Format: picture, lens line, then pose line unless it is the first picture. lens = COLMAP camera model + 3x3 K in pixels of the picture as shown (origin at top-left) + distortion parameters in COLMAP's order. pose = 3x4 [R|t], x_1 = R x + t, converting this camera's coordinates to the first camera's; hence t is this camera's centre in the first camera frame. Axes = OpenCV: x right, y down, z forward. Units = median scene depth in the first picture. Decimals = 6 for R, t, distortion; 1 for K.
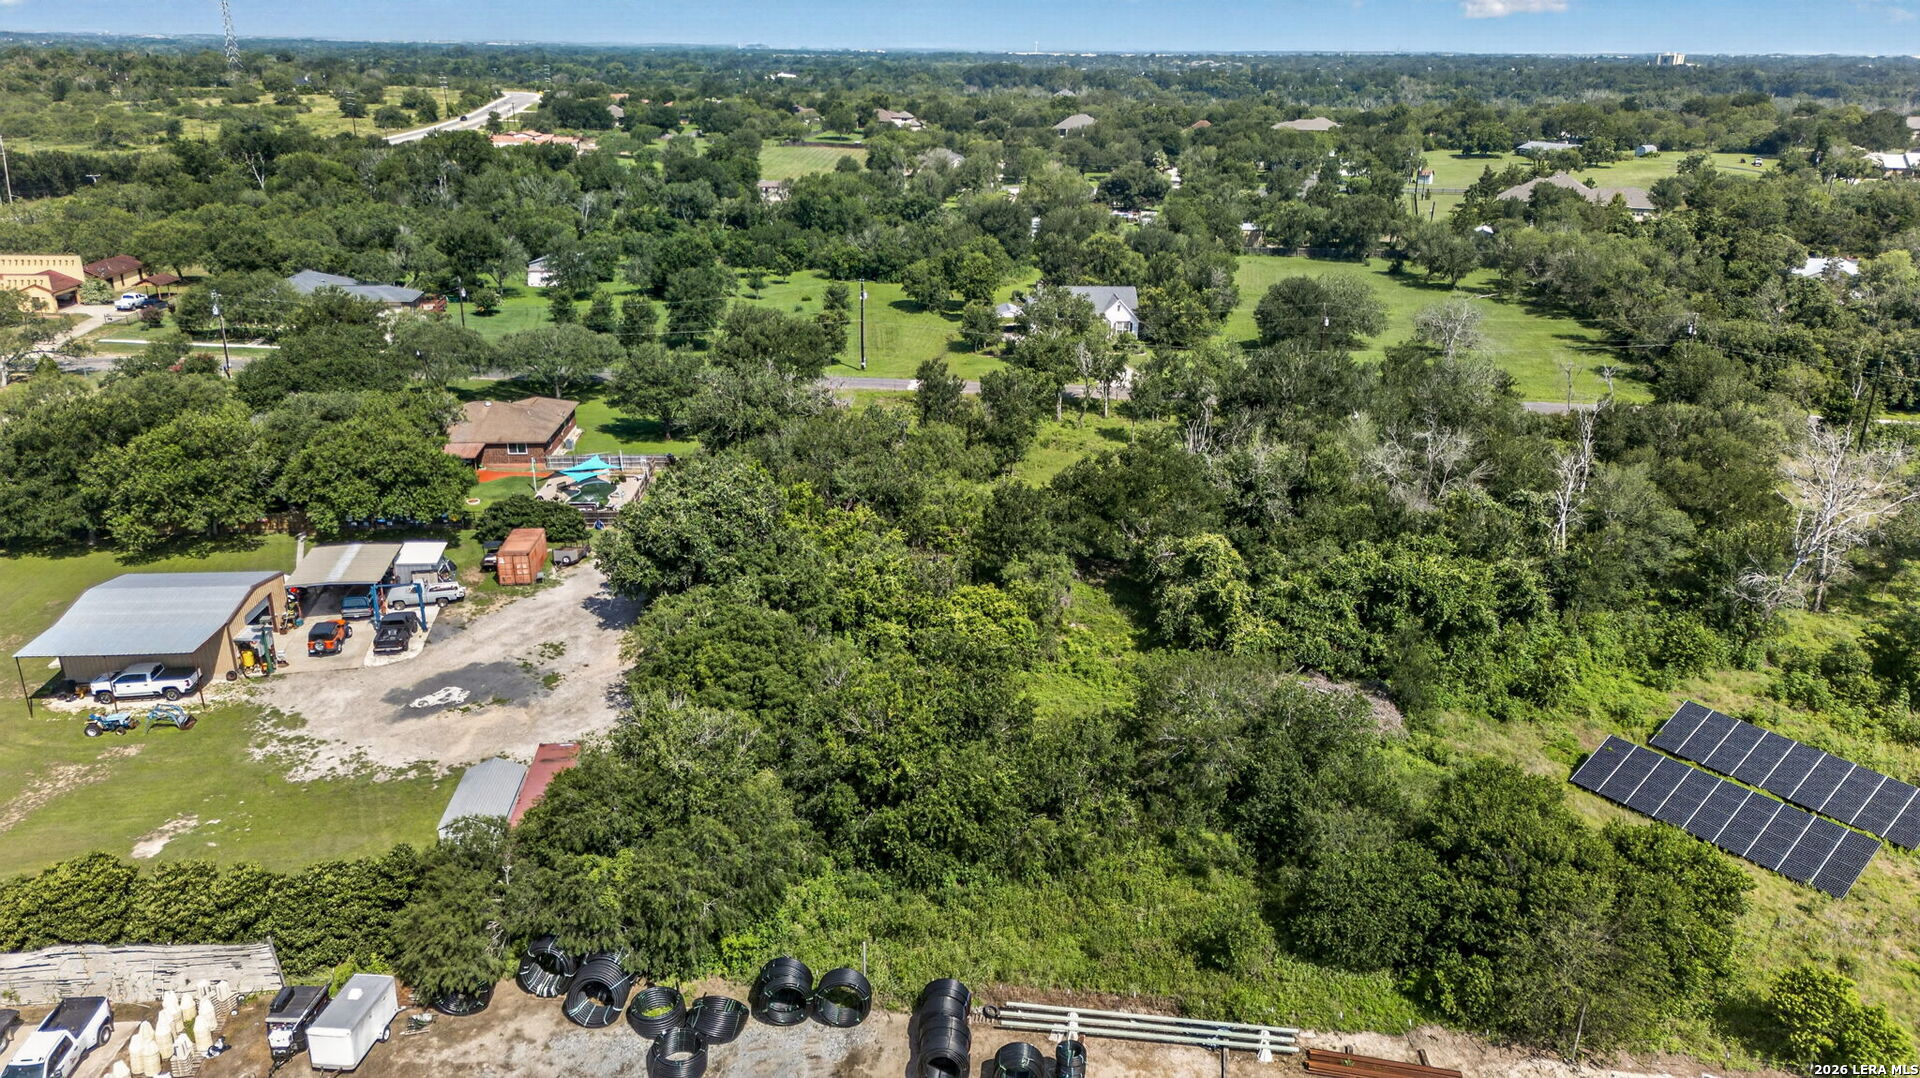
lens RADIAL K [[1338.1, 0, 960.0], [0, 1338.1, 539.0], [0, 0, 1]] dist [0.071629, -0.058849]
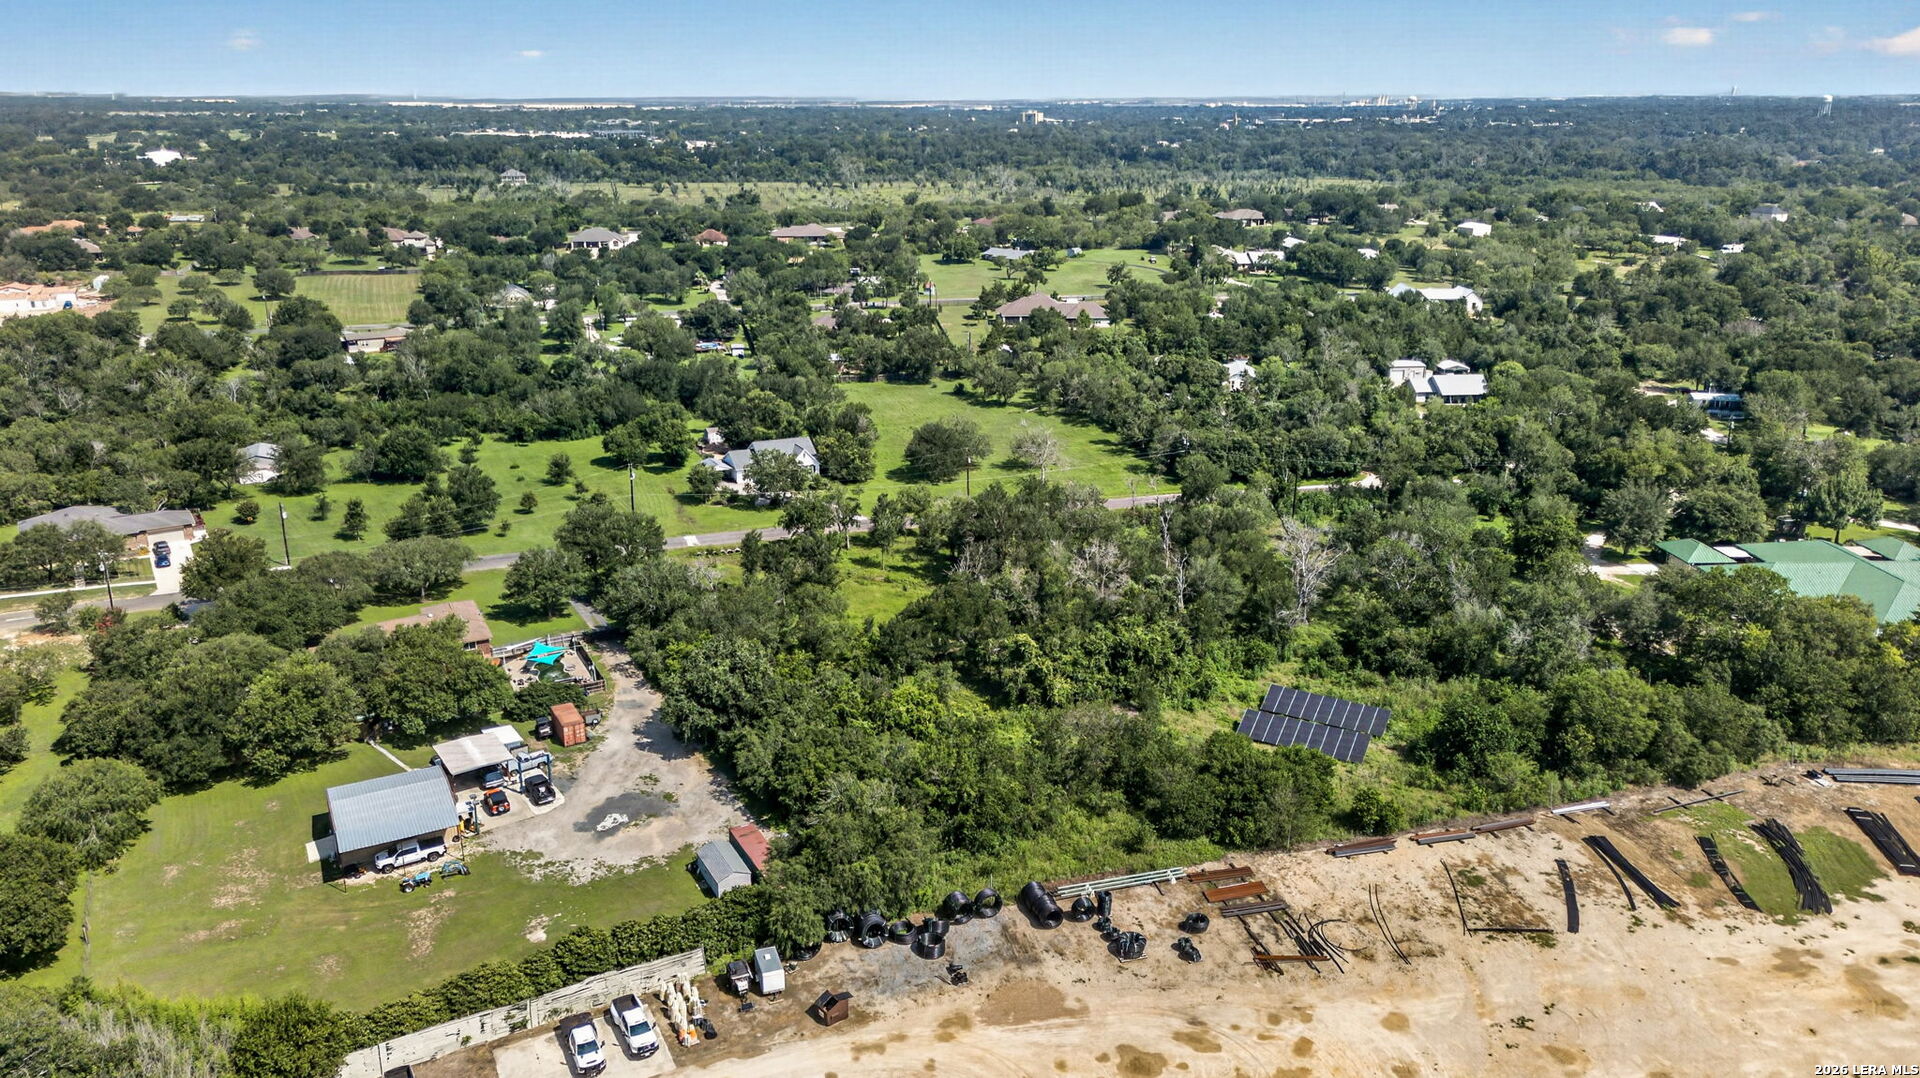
lens RADIAL K [[1370.3, 0, 960.0], [0, 1370.3, 539.0], [0, 0, 1]] dist [0.085383, -0.090543]
pose [[0.915275, -0.134485, 0.379718, -0.547862], [0.147496, 0.989049, -0.005234, -0.131076], [-0.374856, 0.060798, 0.925087, -0.616759]]
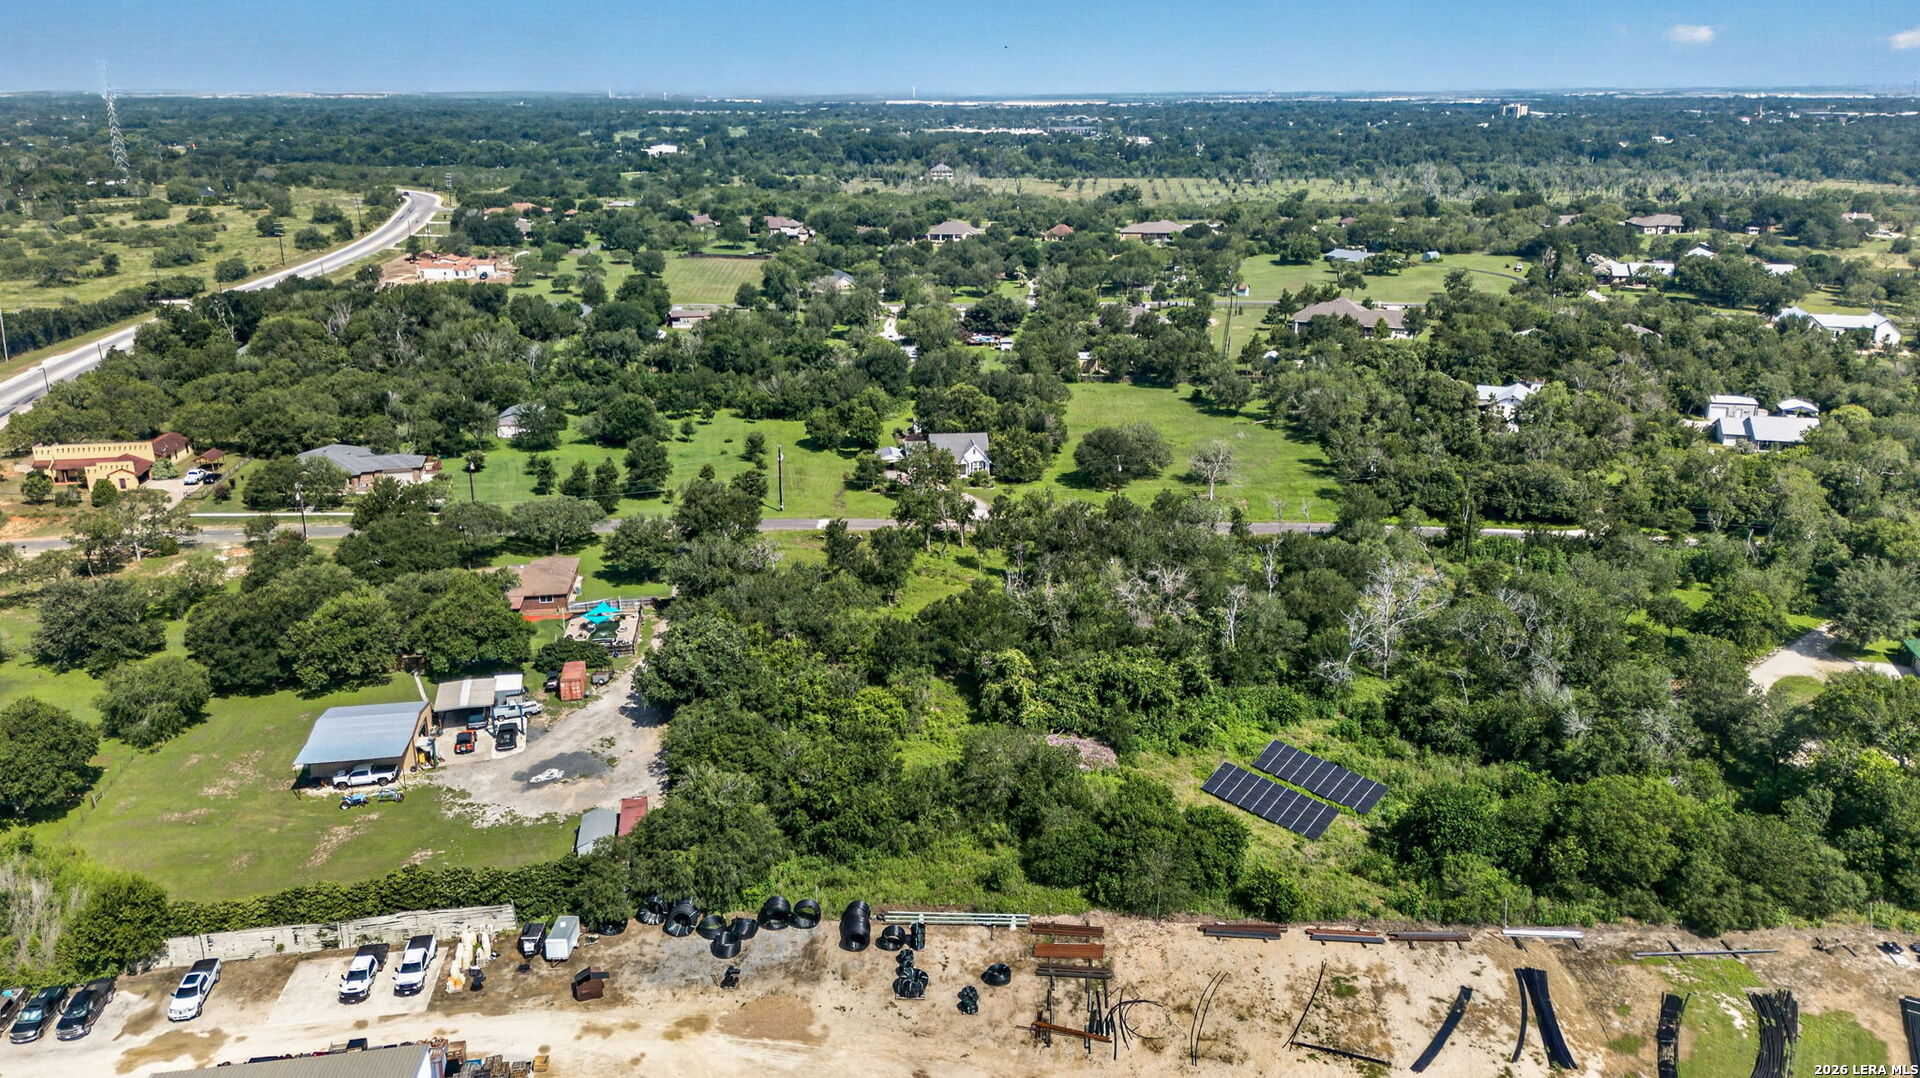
lens RADIAL K [[1370.3, 0, 960.0], [0, 1370.3, 539.0], [0, 0, 1]] dist [0.085383, -0.090543]
pose [[0.996541, -0.038944, 0.073412, 0.007213], [0.041433, 0.998607, -0.032685, -0.091024], [-0.072037, 0.035614, 0.996766, -0.700135]]
